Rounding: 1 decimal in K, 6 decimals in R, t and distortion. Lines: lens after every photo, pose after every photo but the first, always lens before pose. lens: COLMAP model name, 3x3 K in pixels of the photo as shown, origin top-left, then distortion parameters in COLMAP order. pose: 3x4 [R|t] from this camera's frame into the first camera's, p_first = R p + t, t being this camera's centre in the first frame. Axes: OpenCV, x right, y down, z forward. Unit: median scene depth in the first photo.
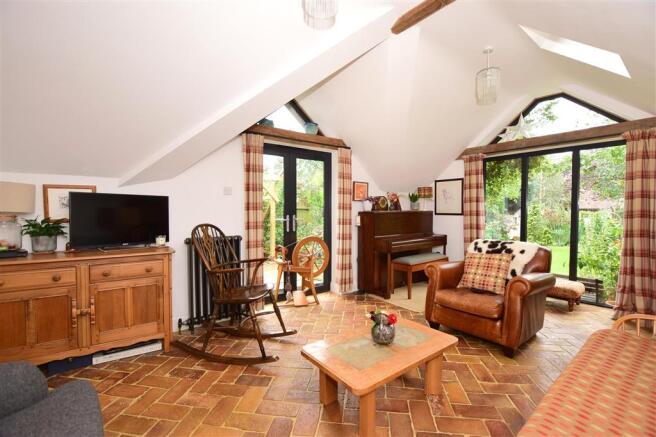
lens RADIAL K [[293.4, 0, 329.3], [0, 293.4, 217.8], [0, 0, 1]] dist [-0.020136, 0.000611]
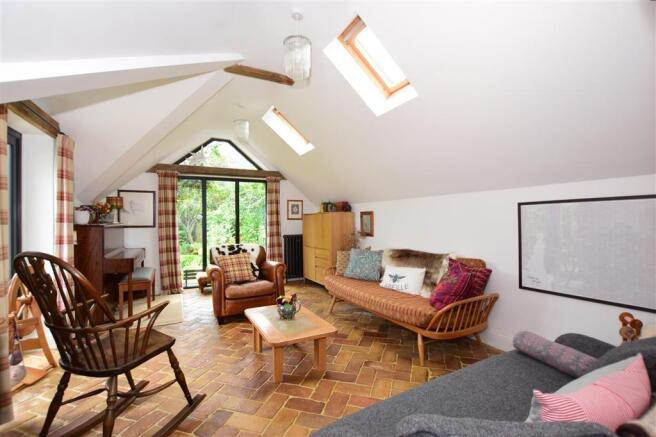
lens RADIAL K [[293.4, 0, 330.1], [0, 293.4, 219.1], [0, 0, 1]] dist [-0.020136, 0.000611]
pose [[0.180442, -0.000537, 0.983586, -0.505488], [0.029694, 0.999547, -0.004901, -0.014574], [-0.983137, 0.030091, 0.180376, 0.232598]]
